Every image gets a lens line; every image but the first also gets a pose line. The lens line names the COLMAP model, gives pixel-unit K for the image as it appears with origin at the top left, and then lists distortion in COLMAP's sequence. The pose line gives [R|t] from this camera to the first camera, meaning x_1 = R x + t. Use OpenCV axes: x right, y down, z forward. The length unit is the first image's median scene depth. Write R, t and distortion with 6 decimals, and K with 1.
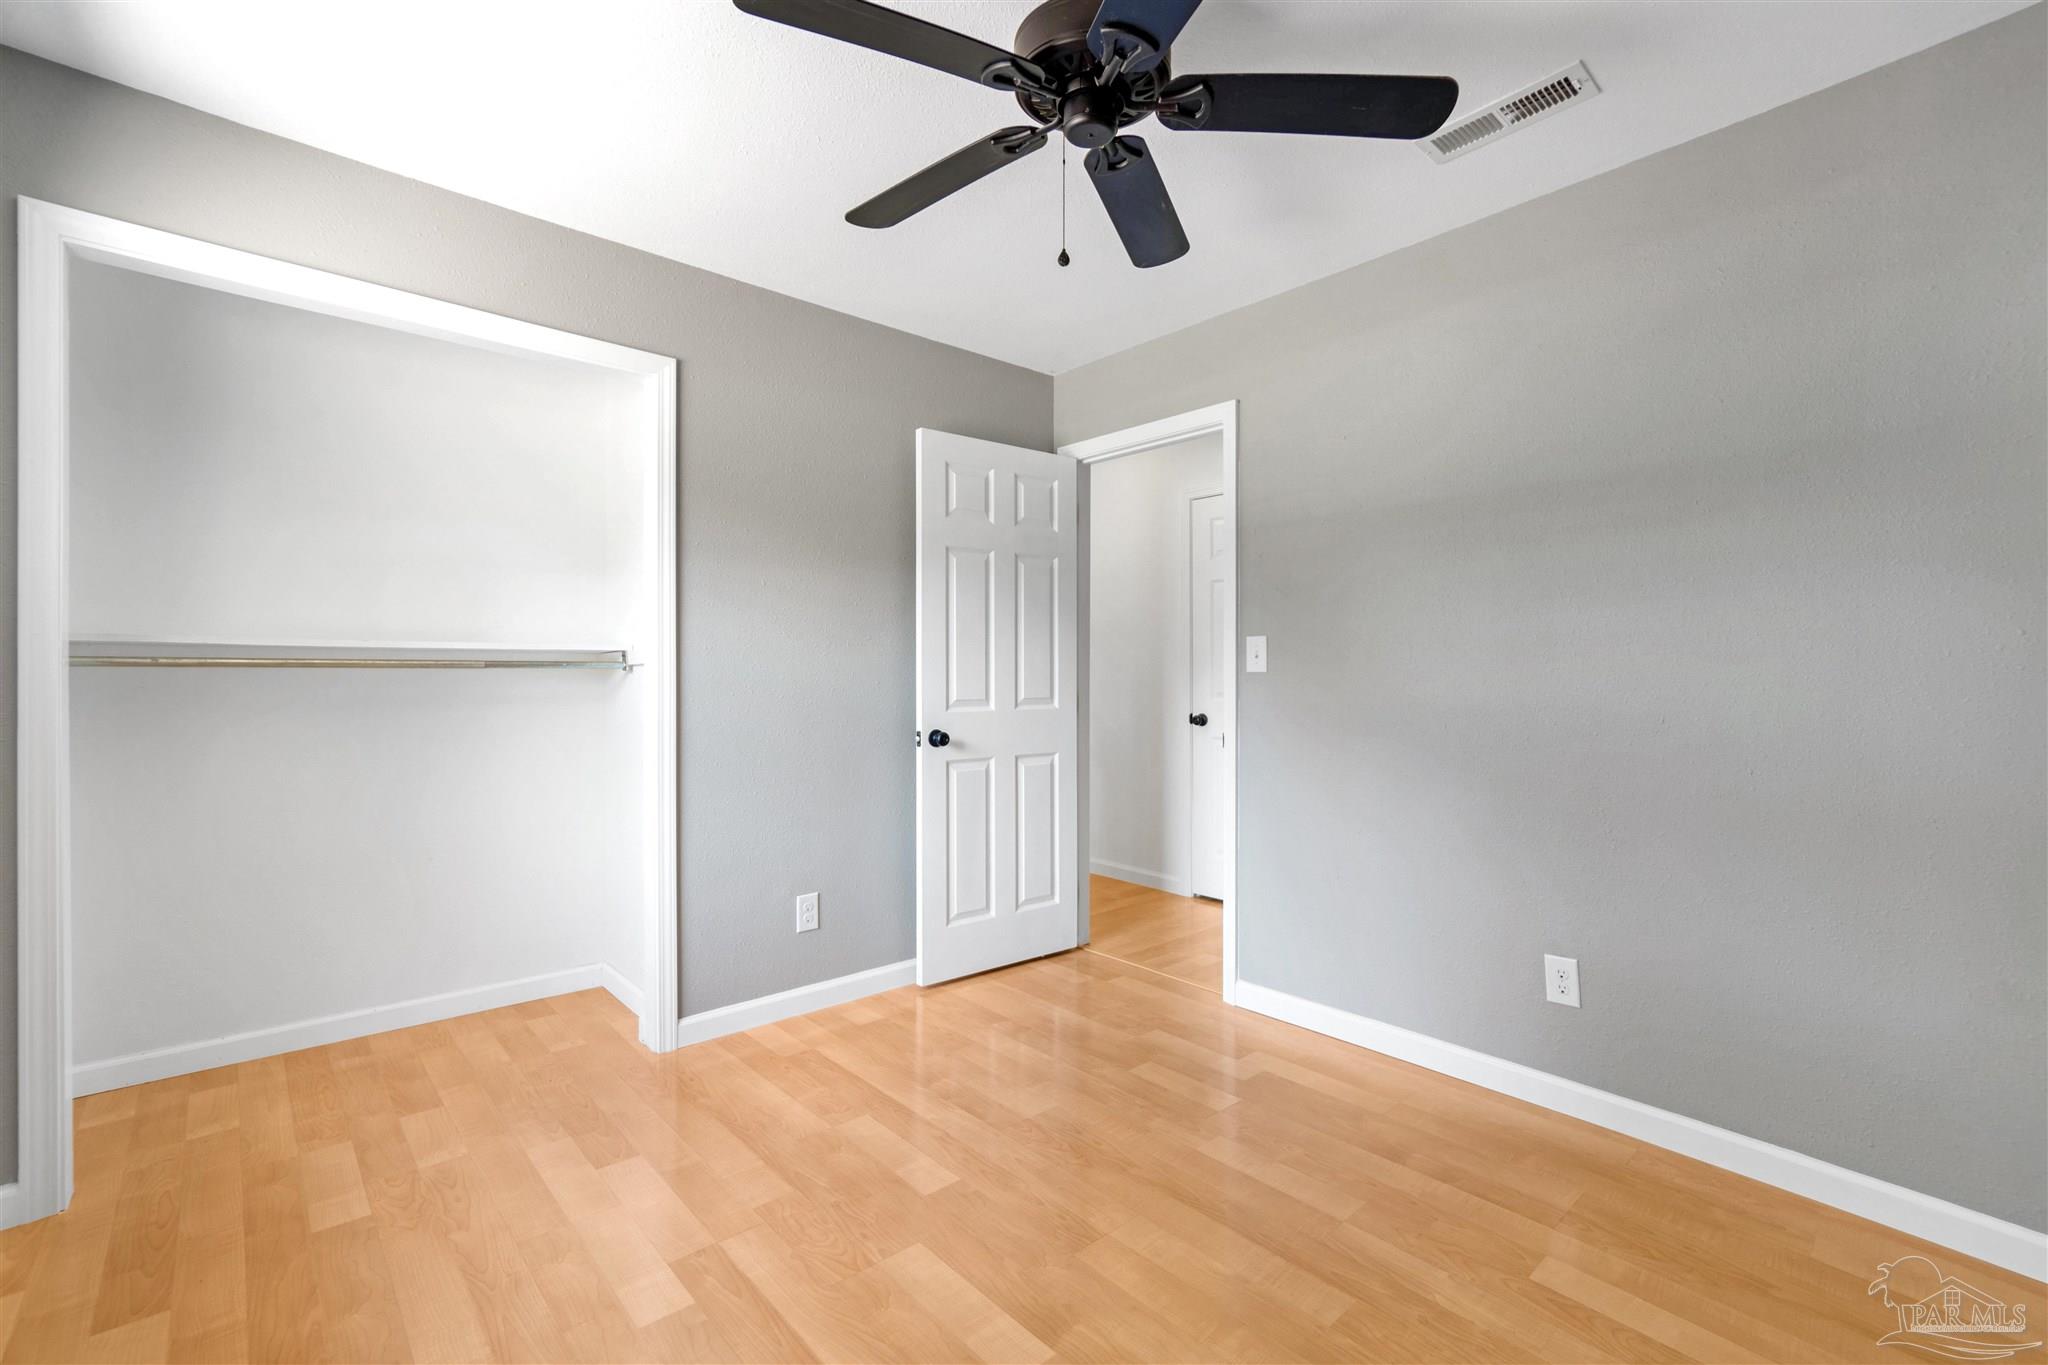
lens RADIAL K [[887.1, 0, 1024.1], [0, 887.1, 675.8], [0, 0, 1]] dist [0.000287, 0.000030]
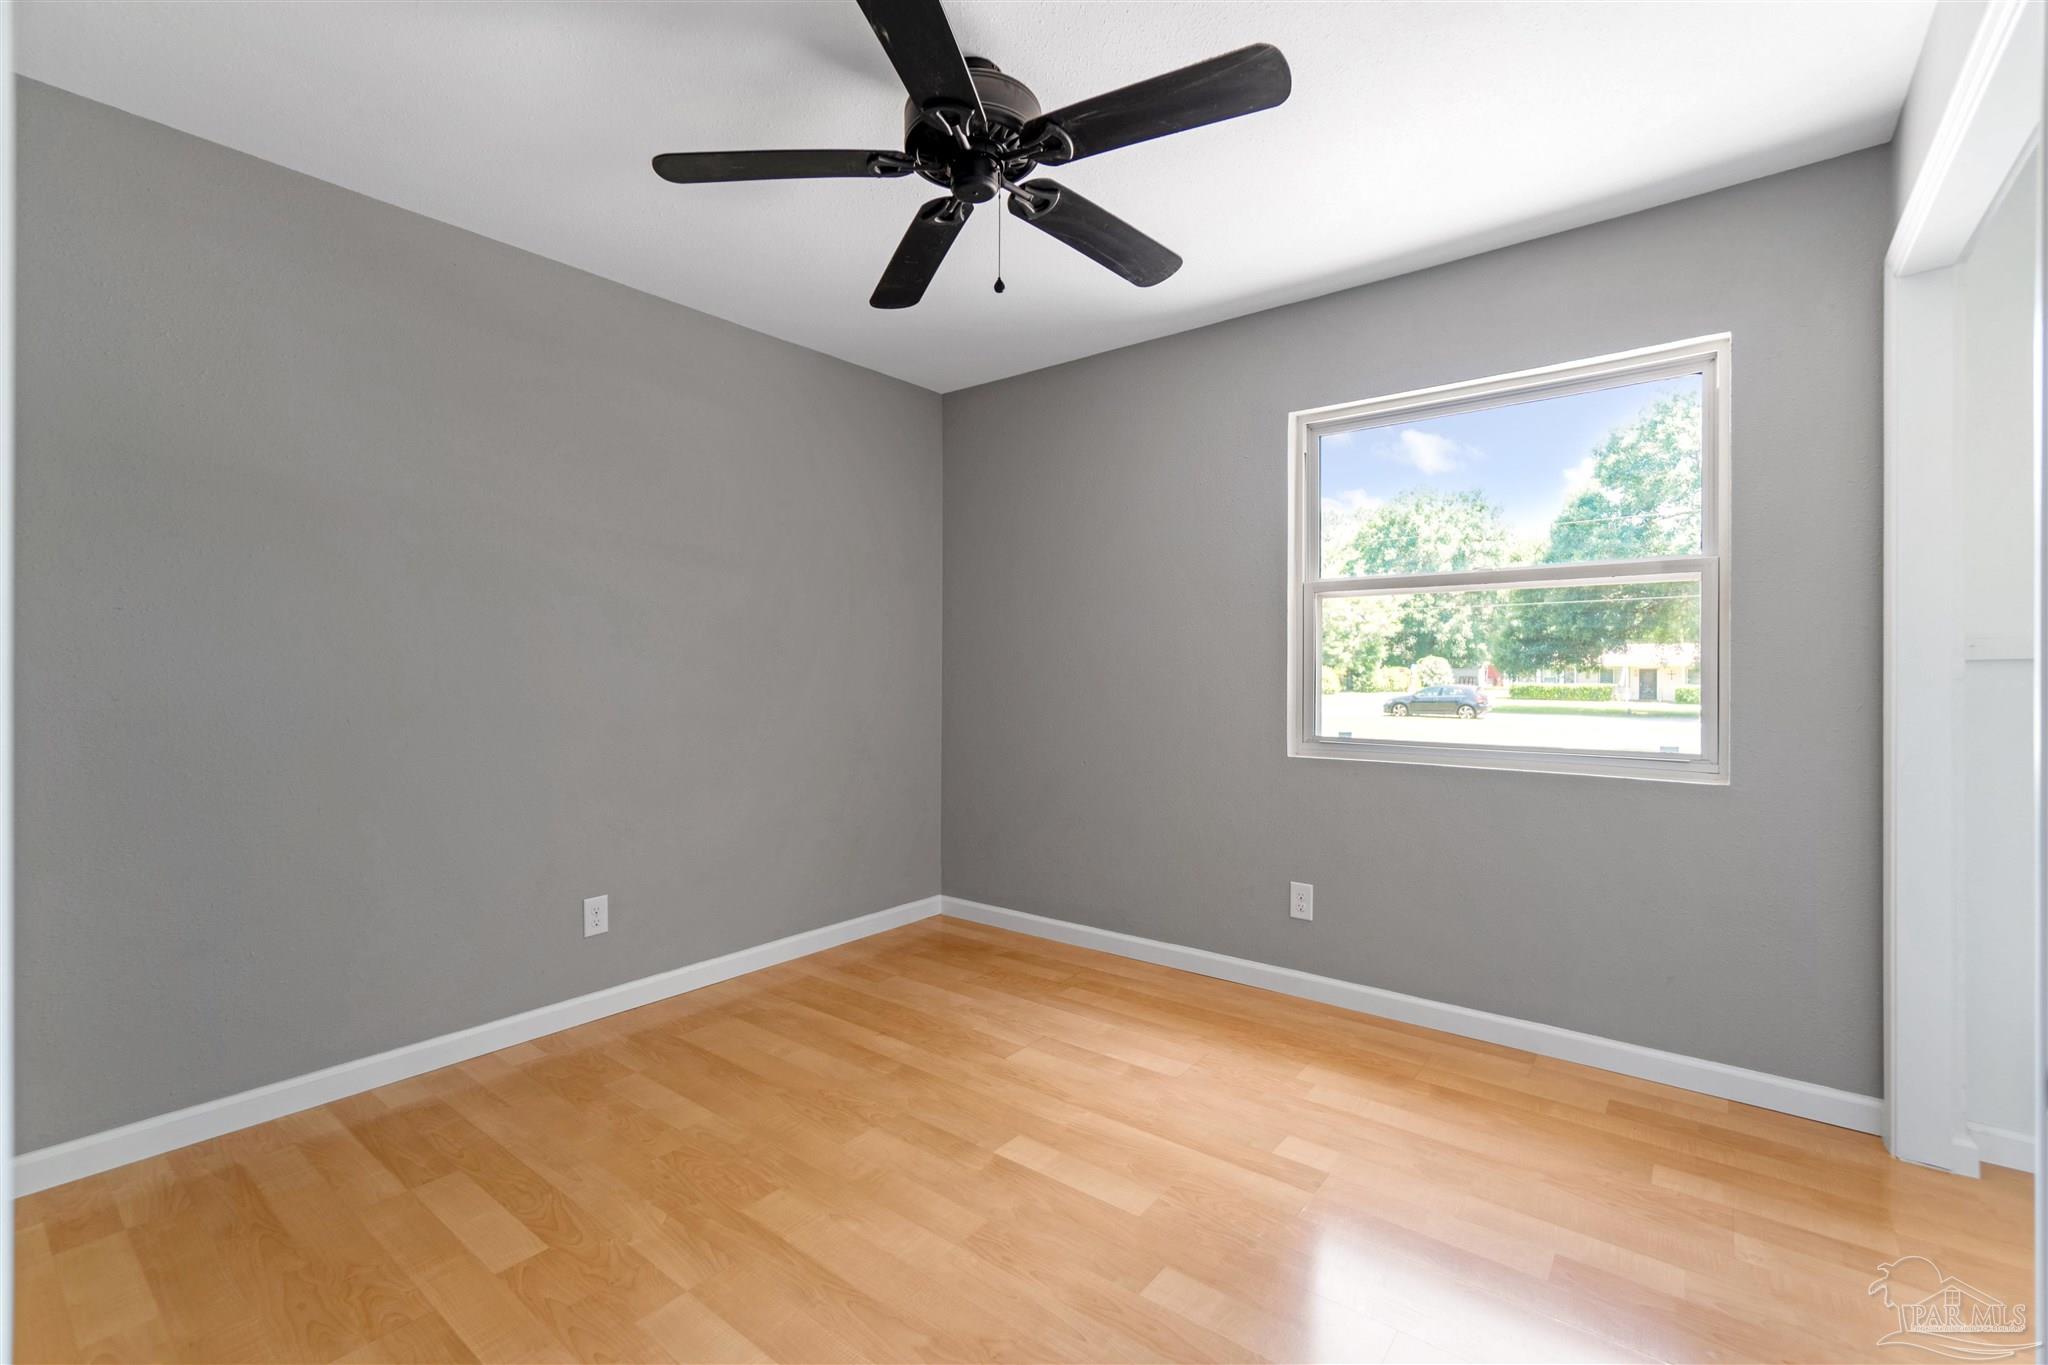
lens RADIAL K [[887.1, 0, 1030.9], [0, 887.1, 683.8], [0, 0, 1]] dist [0.000287, 0.000030]
pose [[-0.983657, -0.002311, -0.180039, 0.200083], [-0.005104, 0.999874, 0.015054, -0.001644], [0.179982, 0.015727, -0.983544, 2.053216]]
